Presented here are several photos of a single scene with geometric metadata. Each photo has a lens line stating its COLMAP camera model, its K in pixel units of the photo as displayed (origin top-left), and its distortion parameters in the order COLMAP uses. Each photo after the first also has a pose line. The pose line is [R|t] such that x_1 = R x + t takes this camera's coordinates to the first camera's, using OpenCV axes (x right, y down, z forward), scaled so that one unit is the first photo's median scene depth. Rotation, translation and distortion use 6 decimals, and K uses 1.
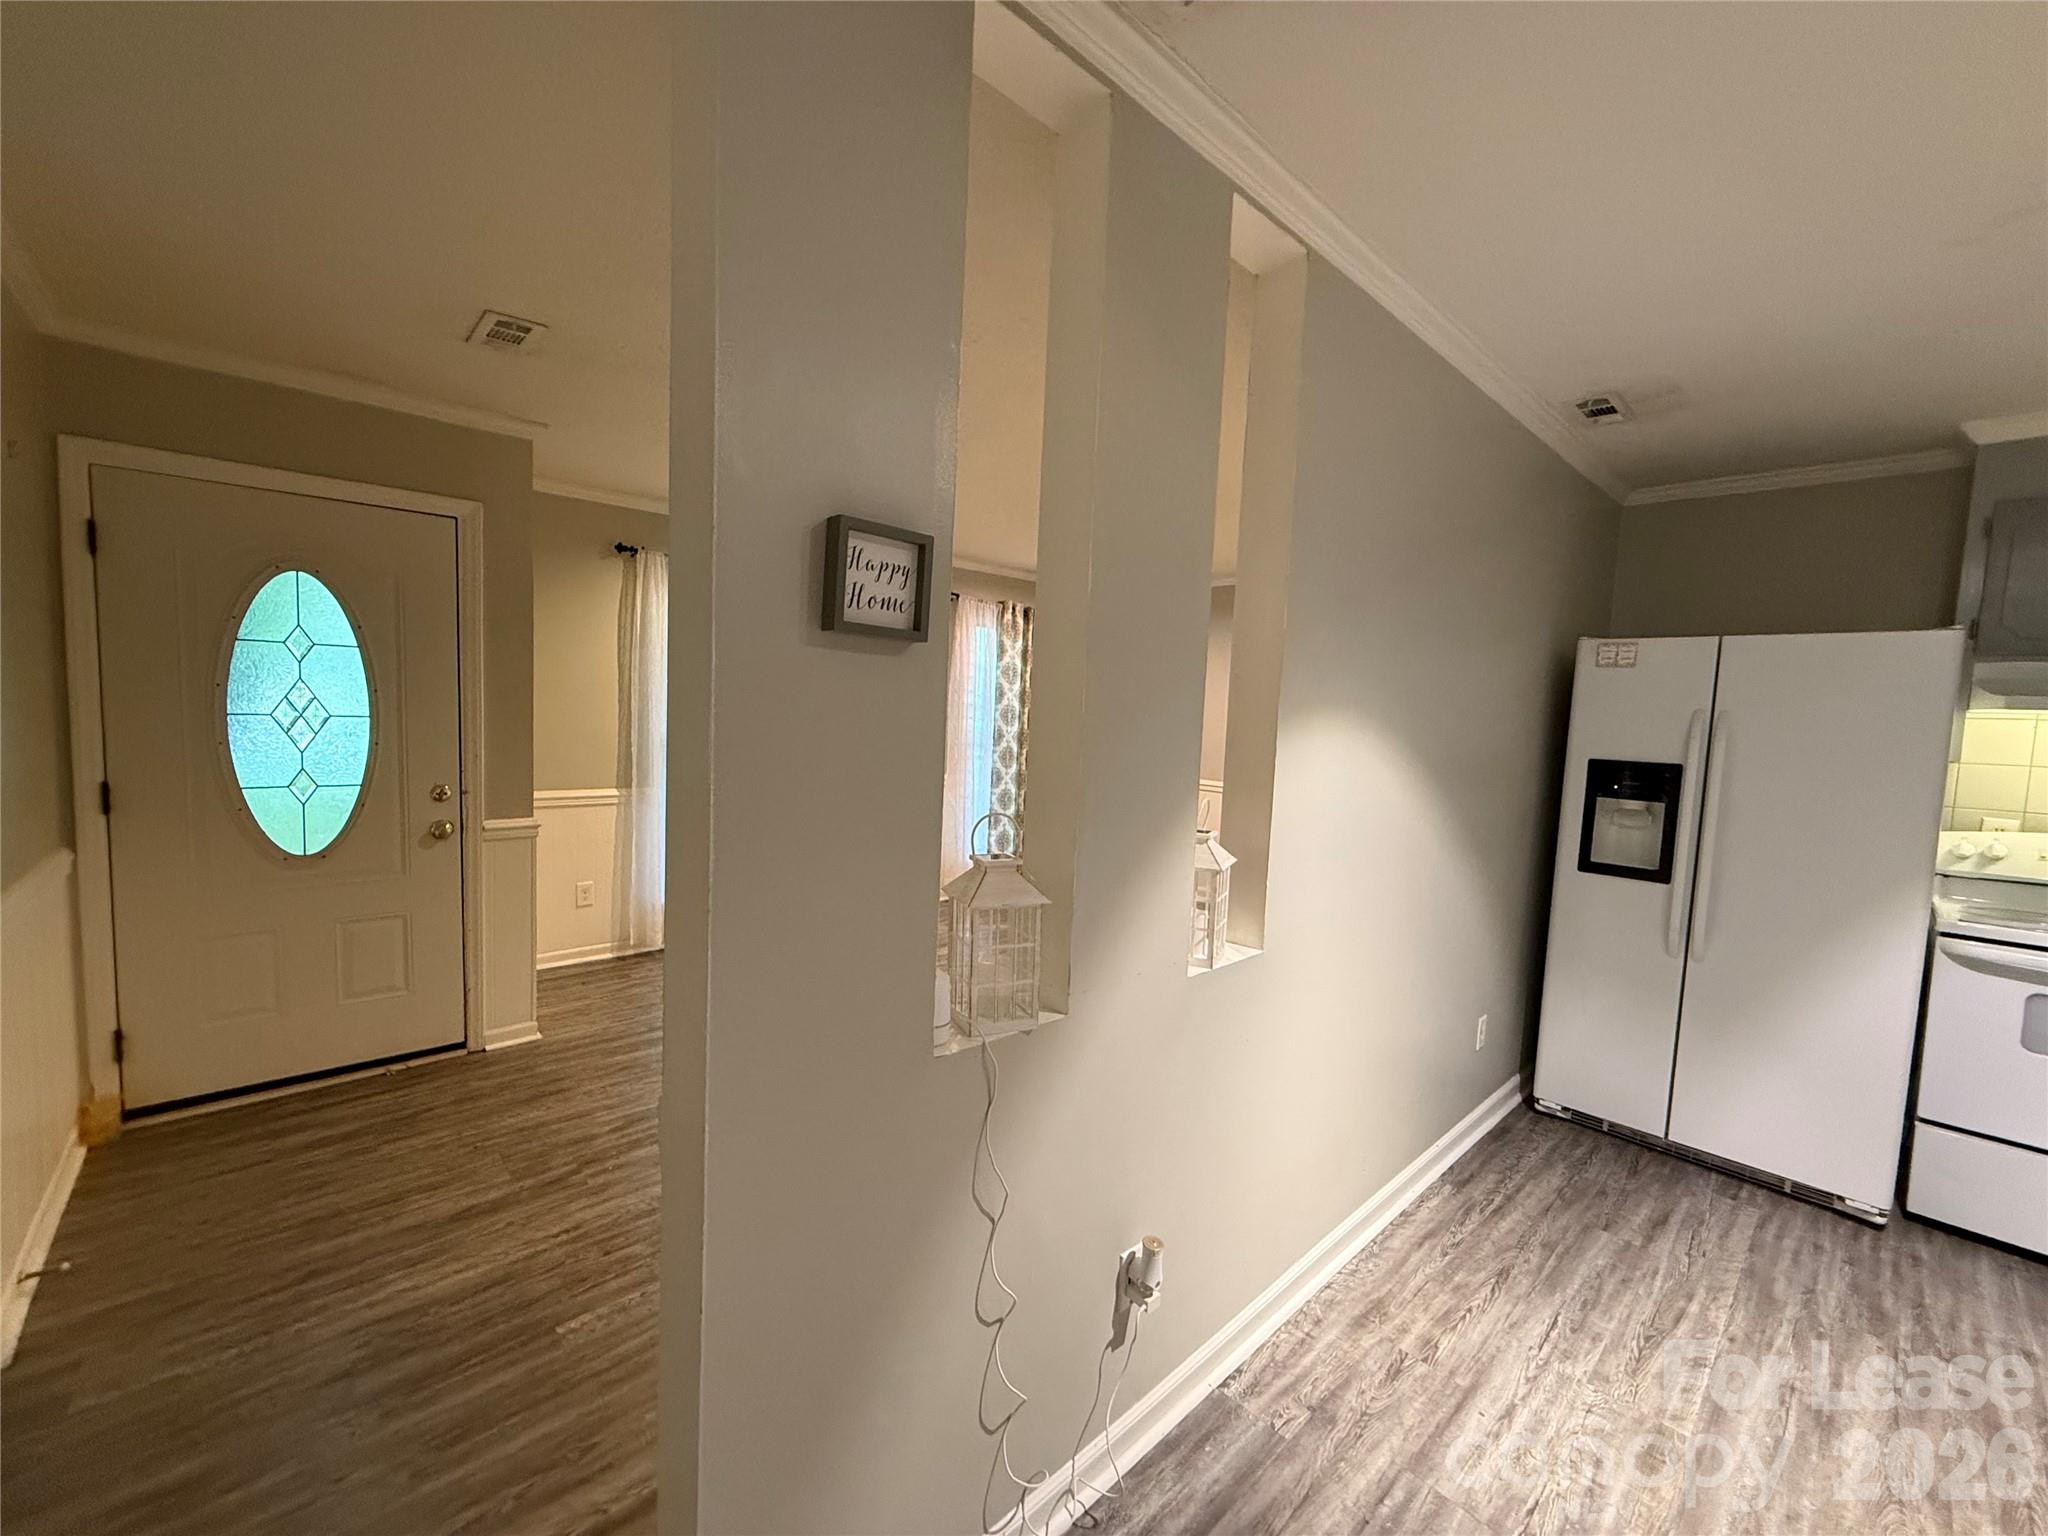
lens RADIAL K [[818.0, 0, 1018.1], [0, 818.0, 768.1], [0, 0, 1]] dist [0.003769, 0.000017]
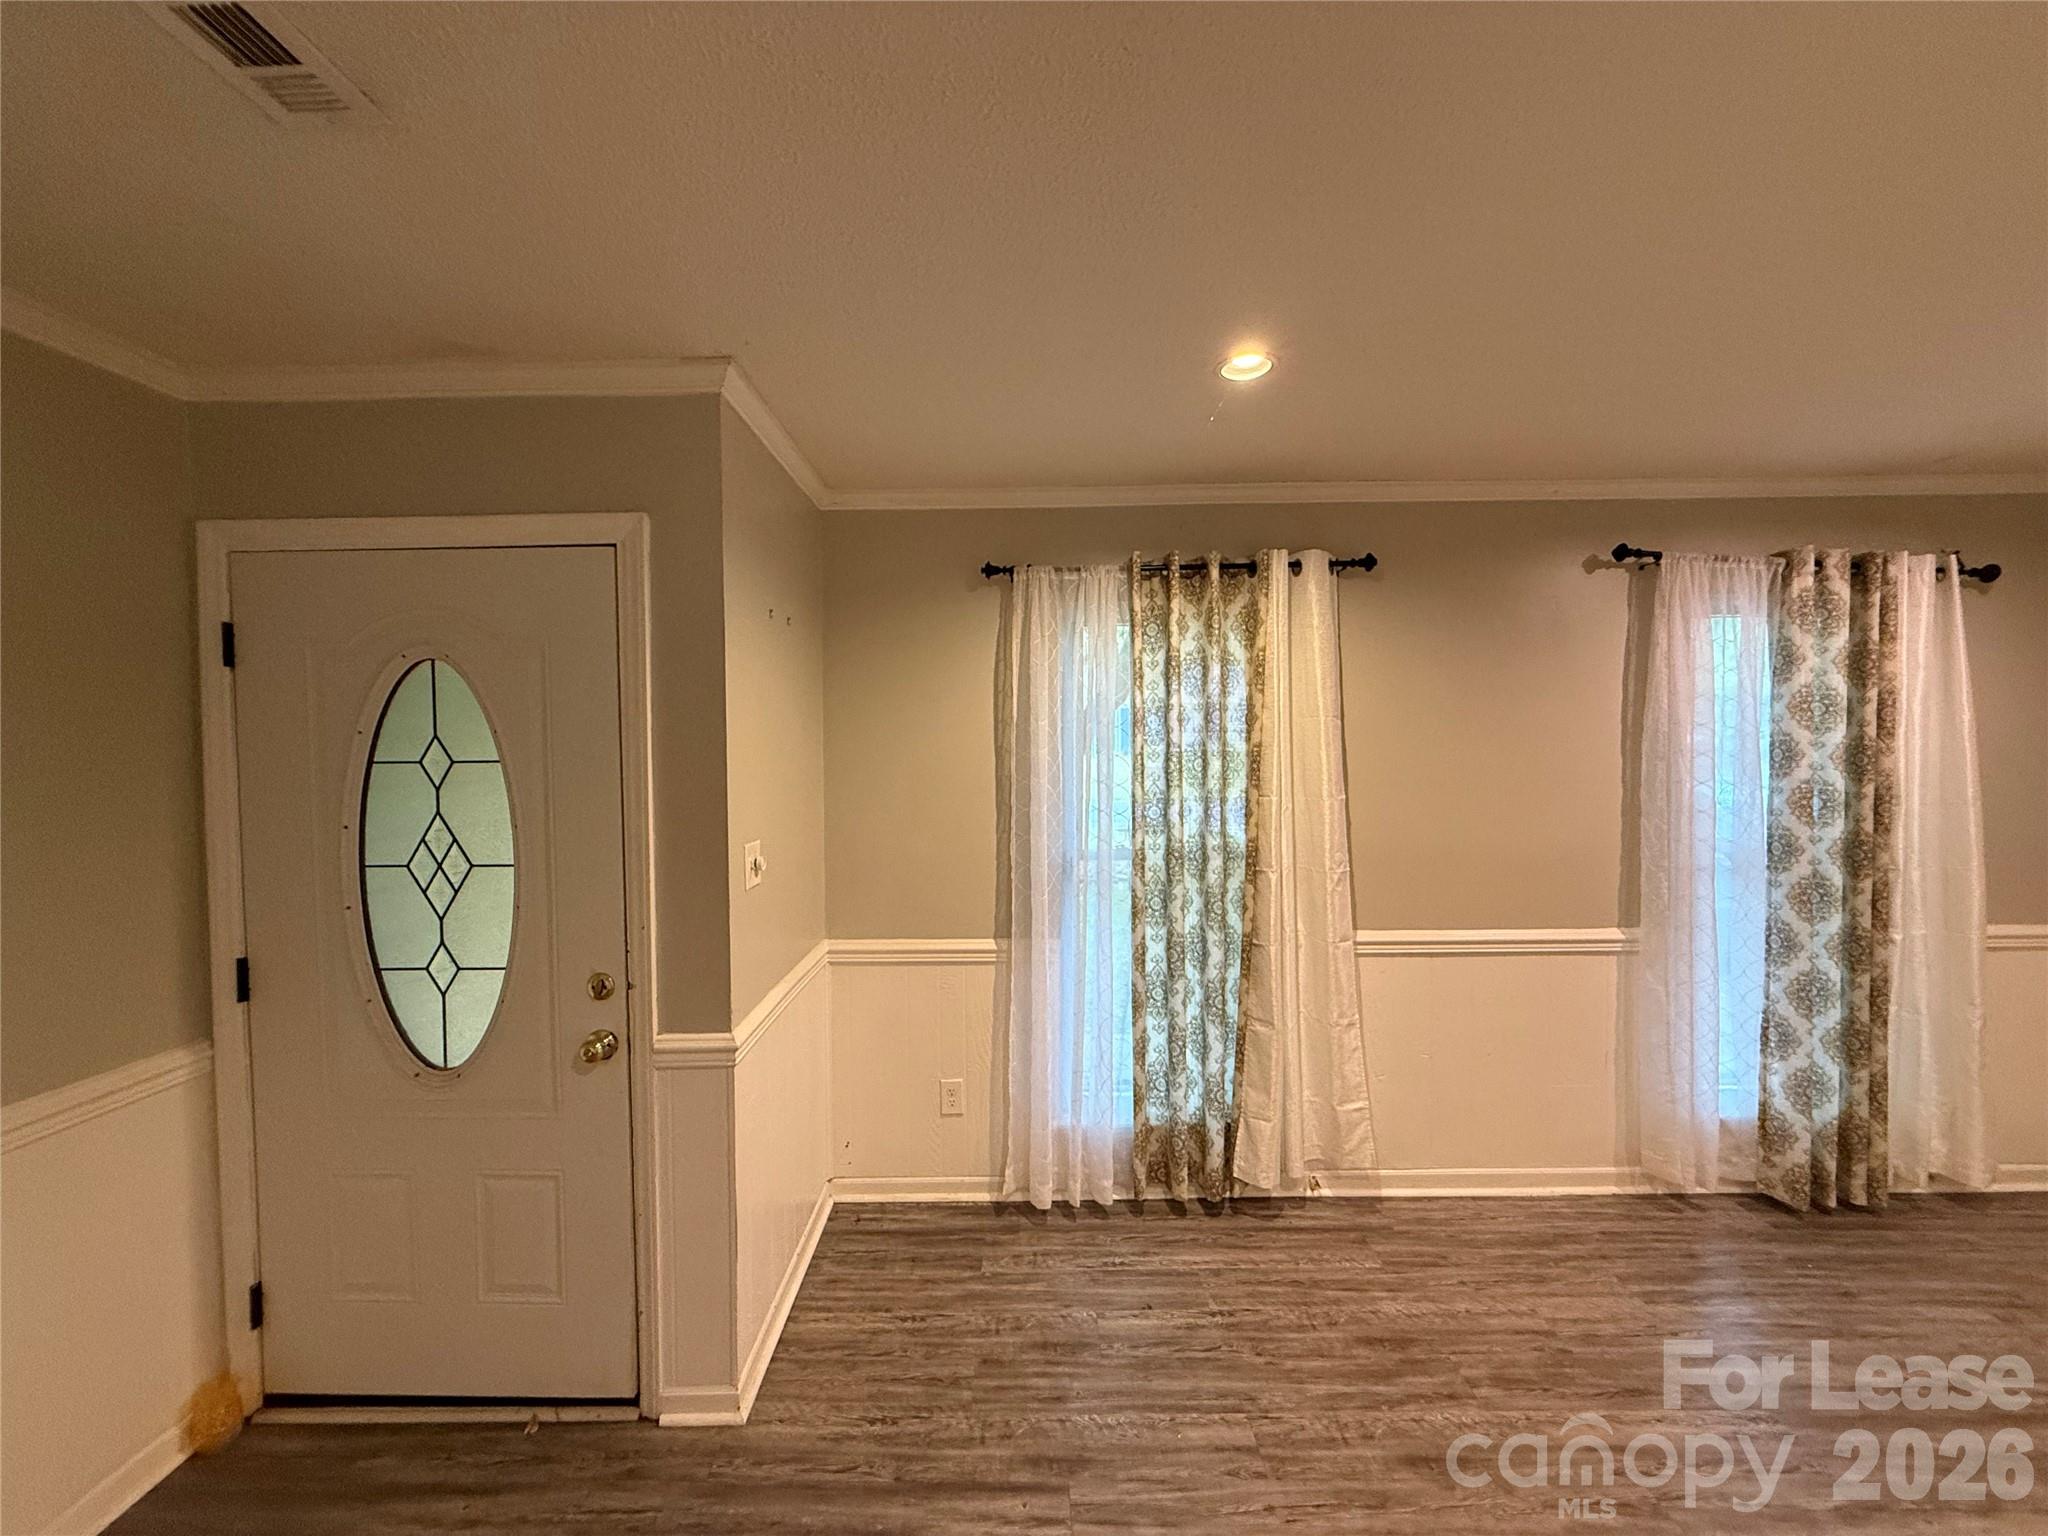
lens RADIAL K [[818.0, 0, 1014.3], [0, 818.0, 770.2], [0, 0, 1]] dist [0.003769, 0.000017]
pose [[0.729466, -0.027822, -0.683451, -0.033042], [-0.013243, 0.998411, -0.054778, -0.074497], [0.683888, 0.049009, 0.727939, 0.545229]]
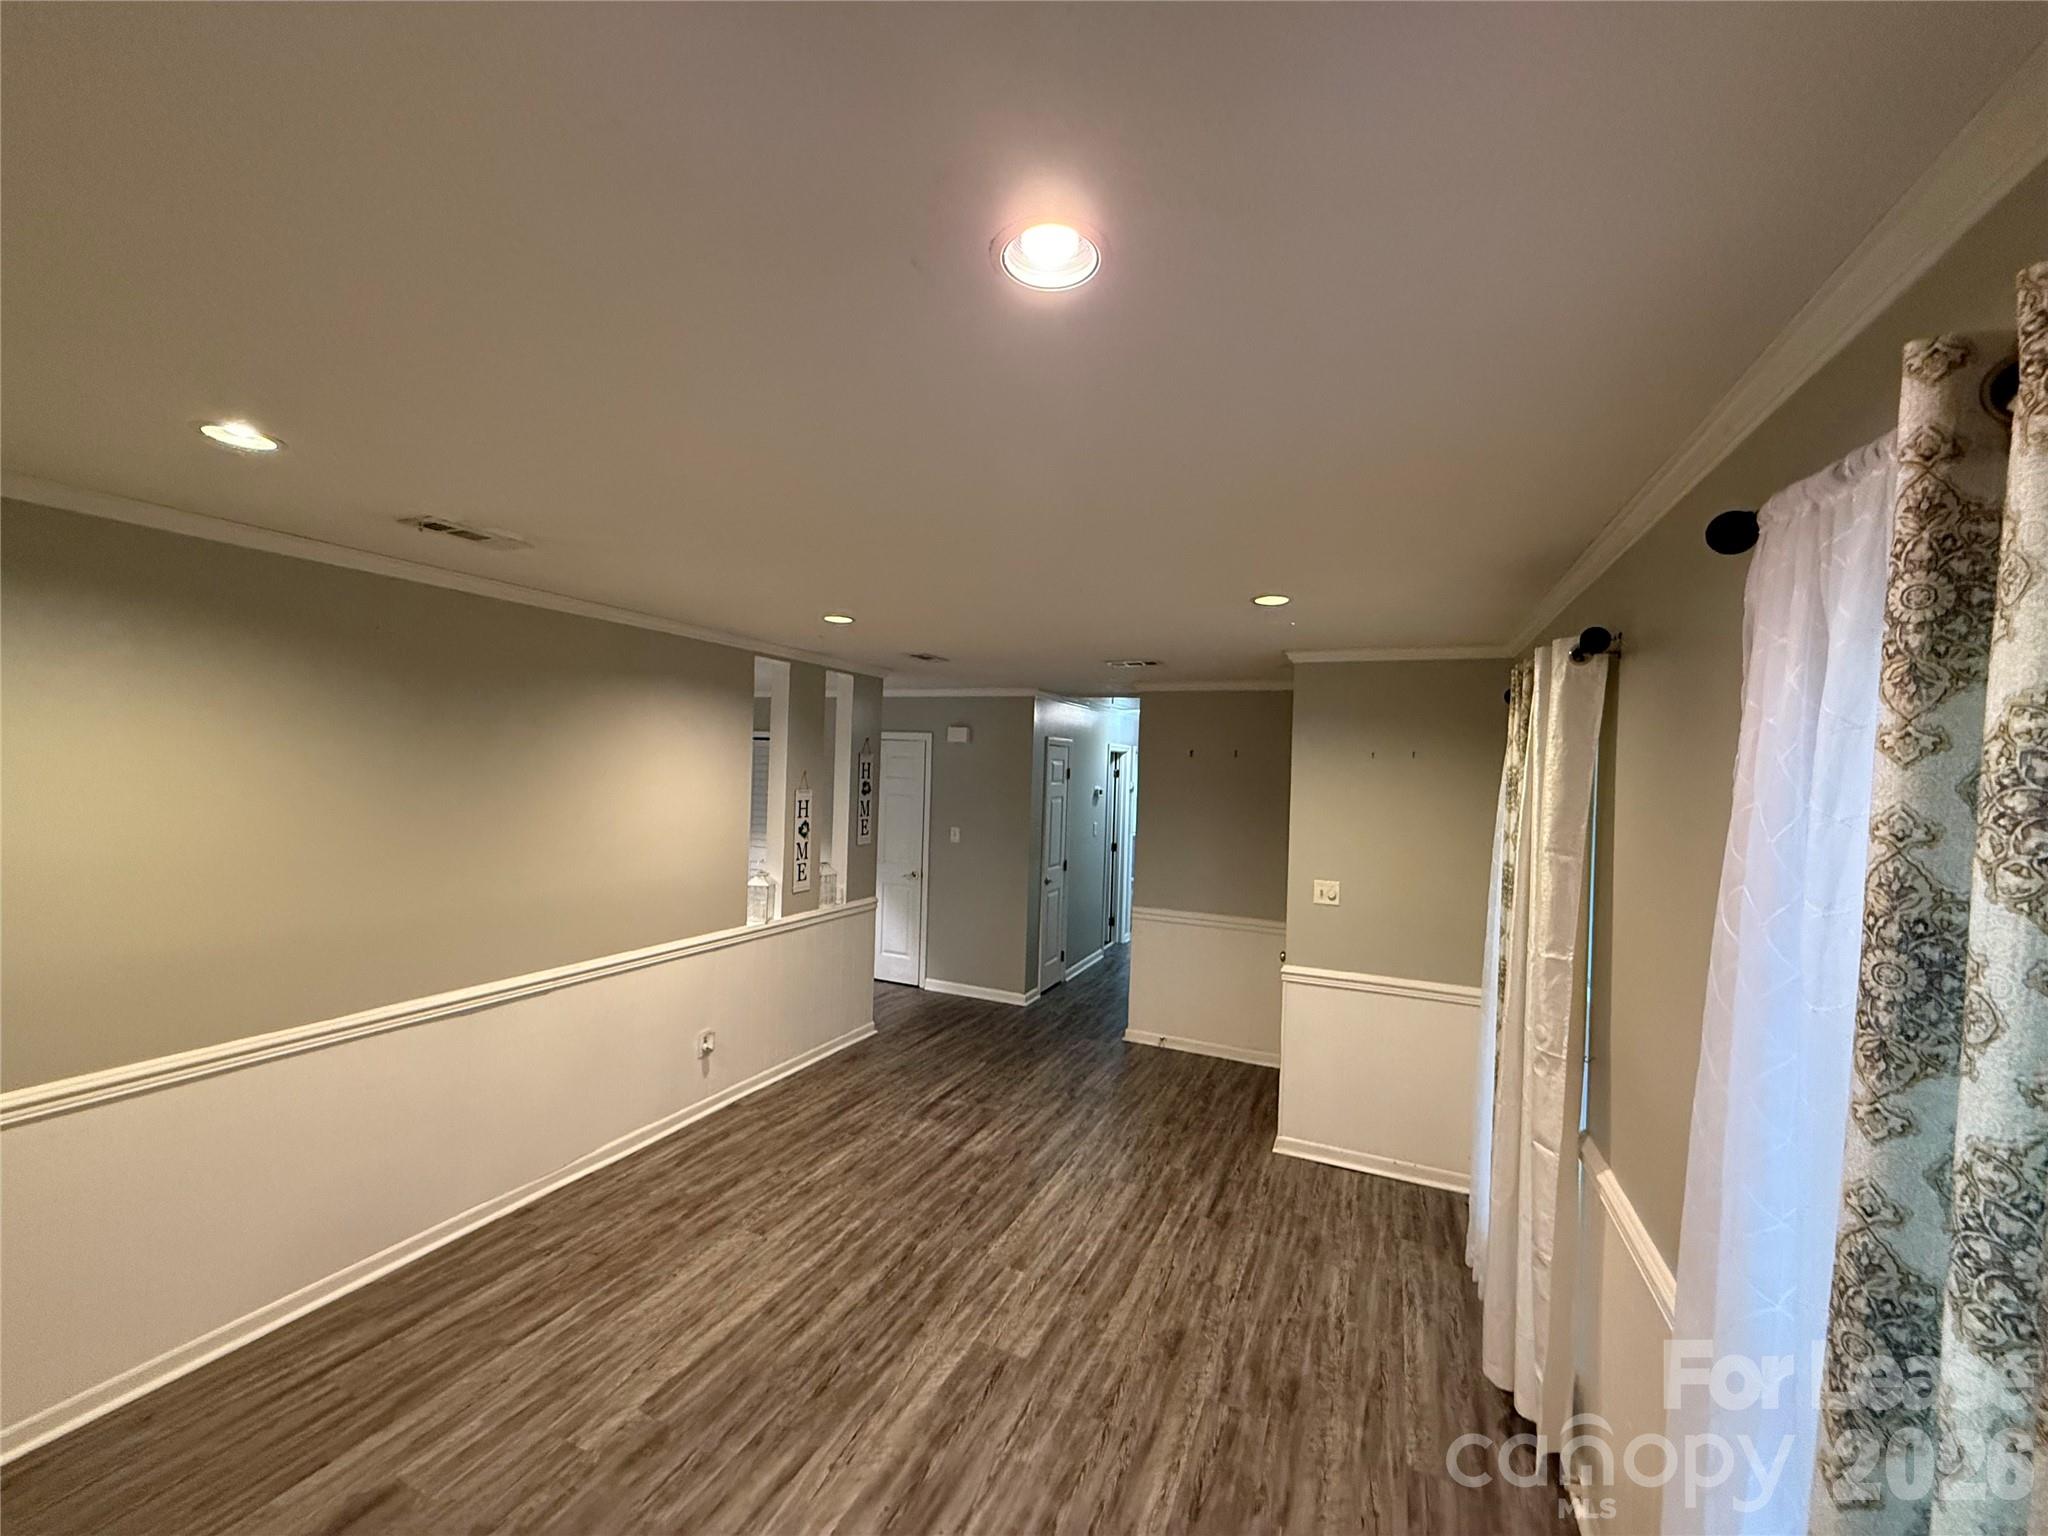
lens RADIAL K [[818.0, 0, 1018.2], [0, 818.0, 780.9], [0, 0, 1]] dist [0.003769, 0.000017]
pose [[-0.917031, -0.066879, -0.393169, 0.203488], [-0.102078, 0.992361, 0.069285, -0.193729], [0.385532, 0.103670, -0.916852, 1.488514]]
